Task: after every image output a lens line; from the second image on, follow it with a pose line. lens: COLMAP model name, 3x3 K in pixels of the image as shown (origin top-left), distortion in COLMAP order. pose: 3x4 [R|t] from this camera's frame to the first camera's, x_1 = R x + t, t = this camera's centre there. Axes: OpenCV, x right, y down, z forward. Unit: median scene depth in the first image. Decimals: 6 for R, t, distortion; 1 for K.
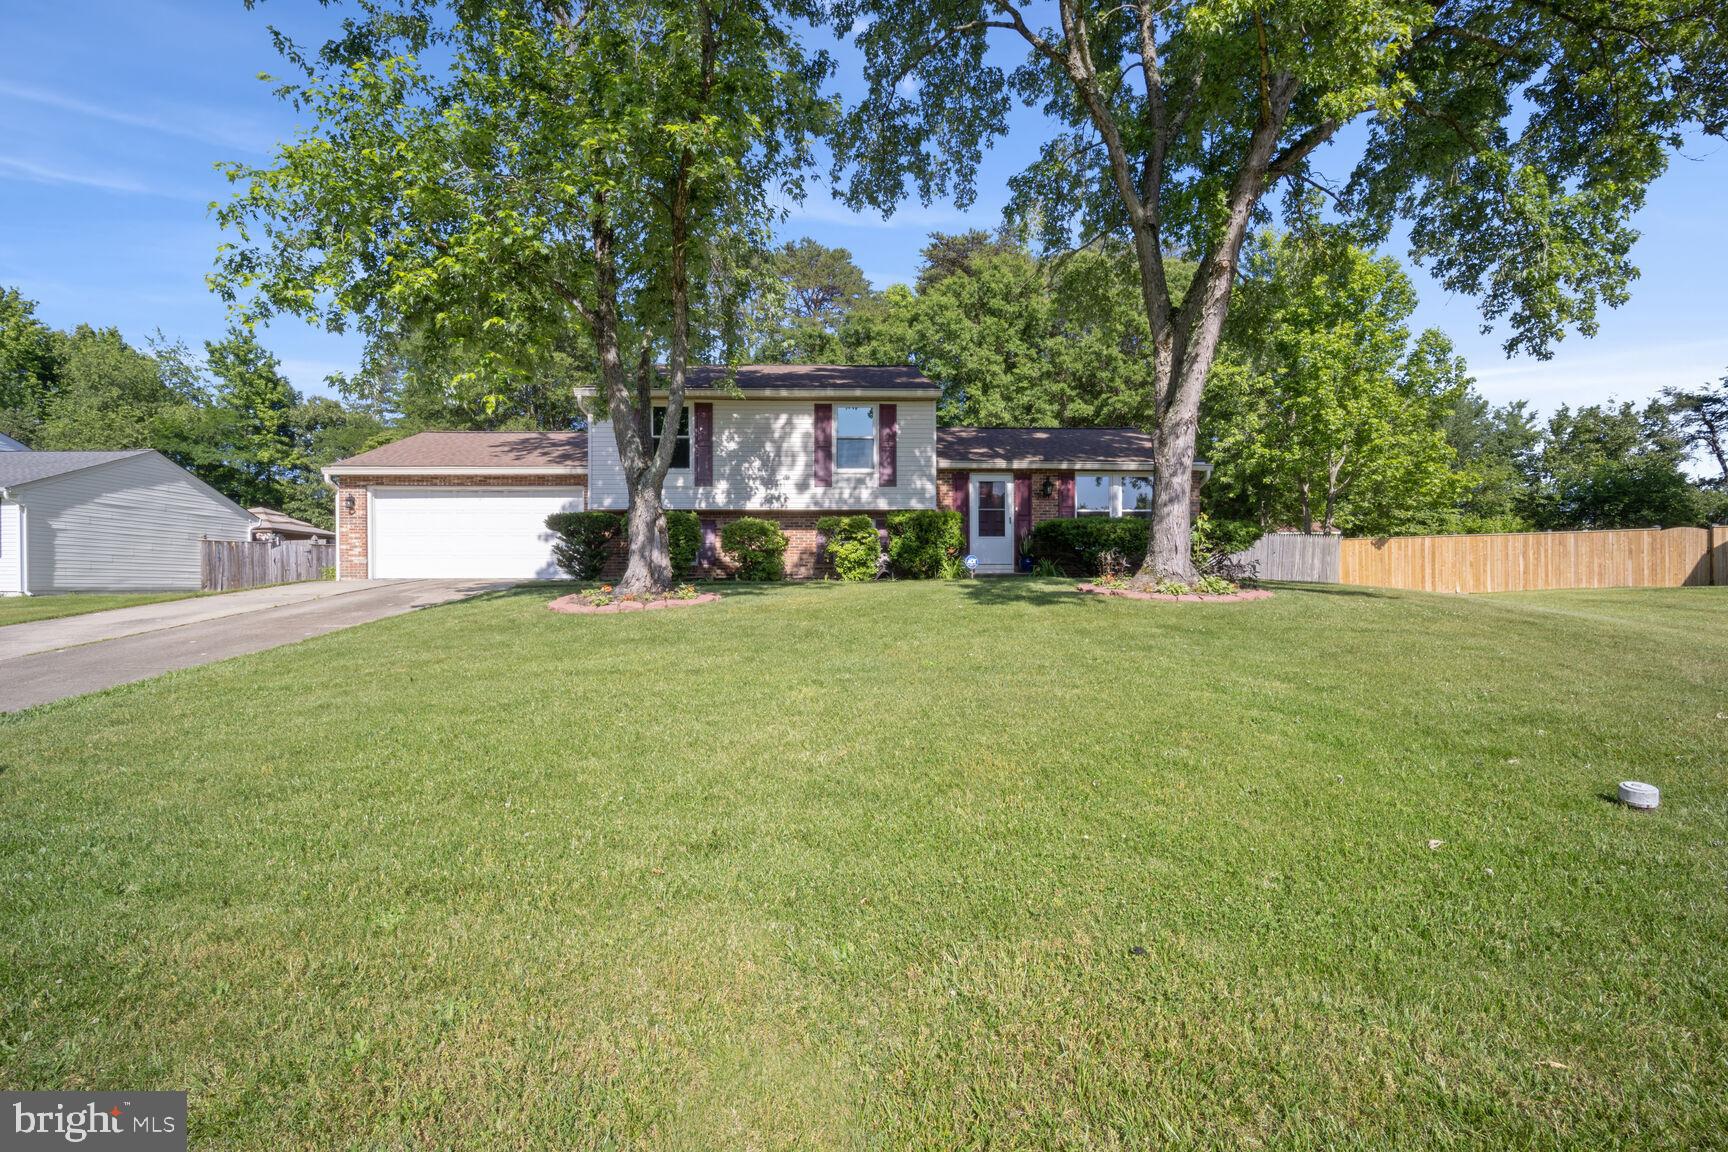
lens RADIAL K [[700.6, 0, 864.6], [0, 700.6, 578.8], [0, 0, 1]] dist [-0.013012, -0.001035]
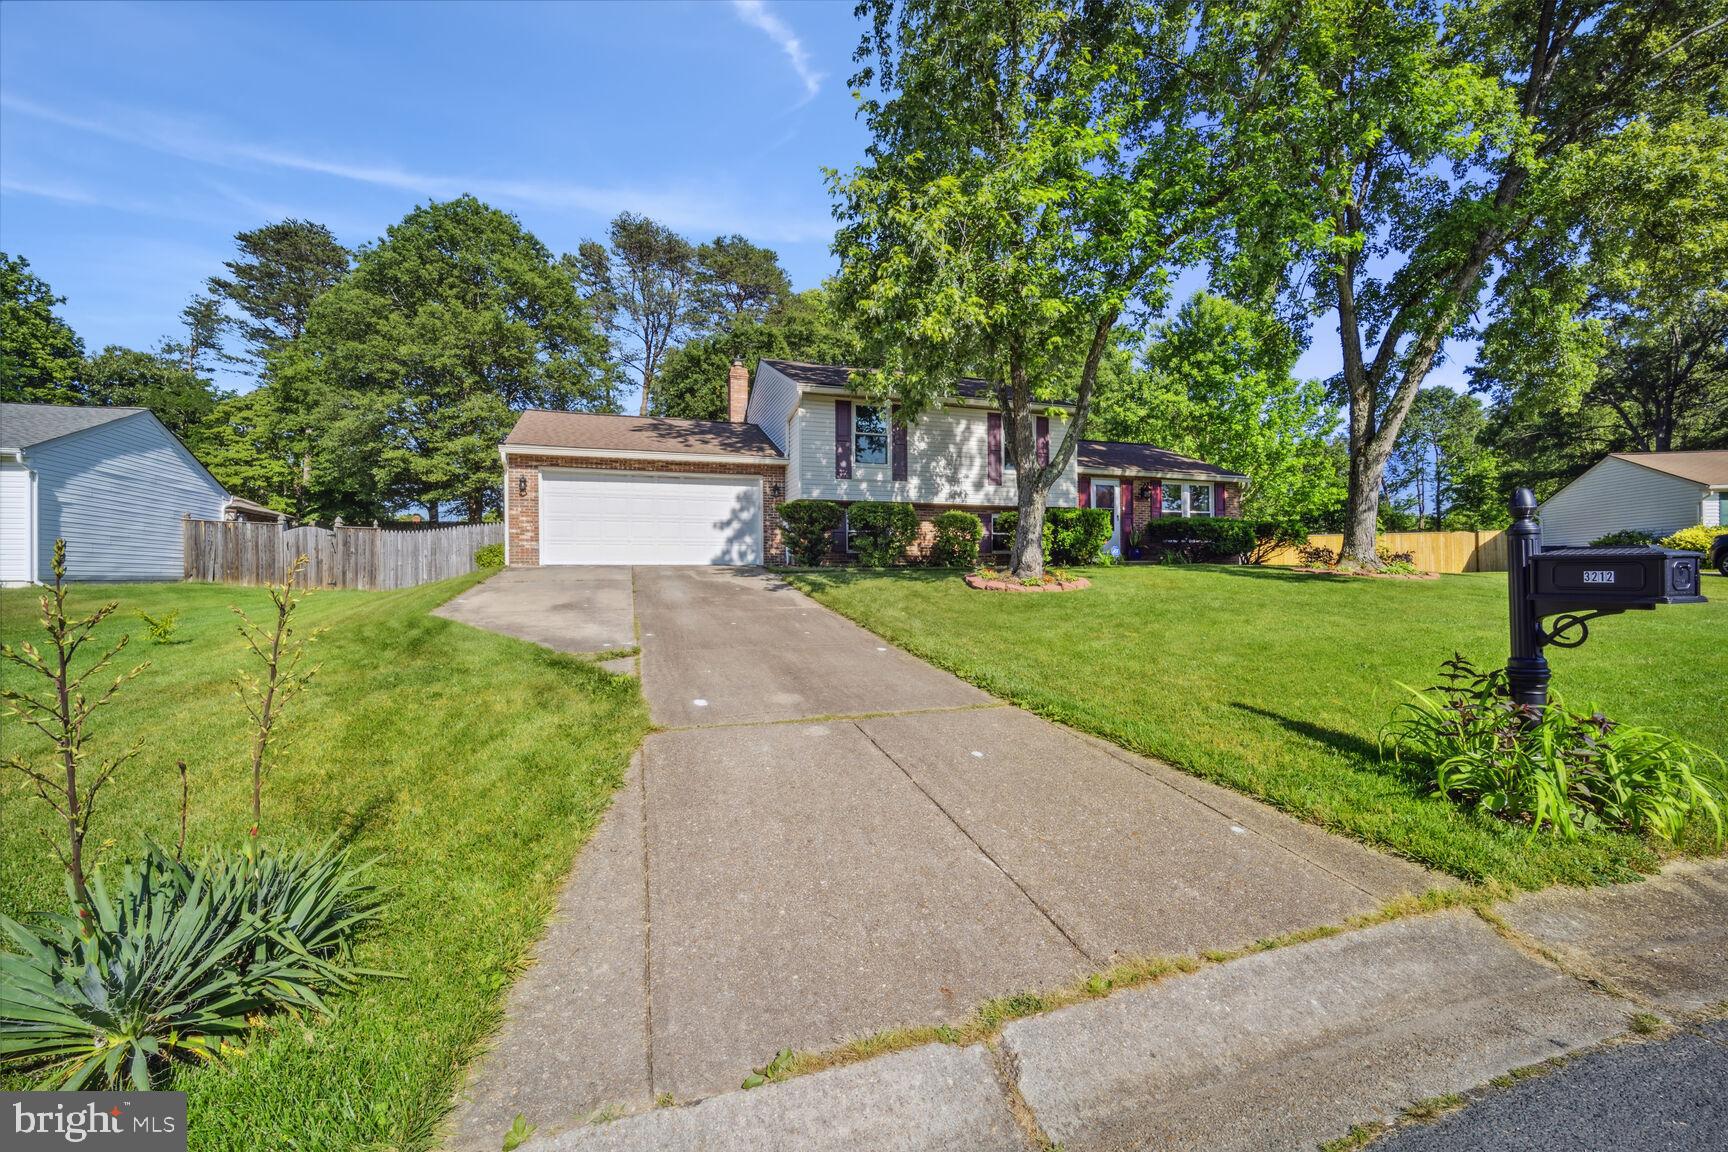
lens RADIAL K [[700.6, 0, 790.3], [0, 700.6, 571.1], [0, 0, 1]] dist [-0.013012, -0.001035]
pose [[0.960446, 0.000045, 0.278465, -0.700217], [0.000001, 1.000000, -0.000165, 0.008938], [-0.278465, 0.000159, 0.960446, -0.009378]]
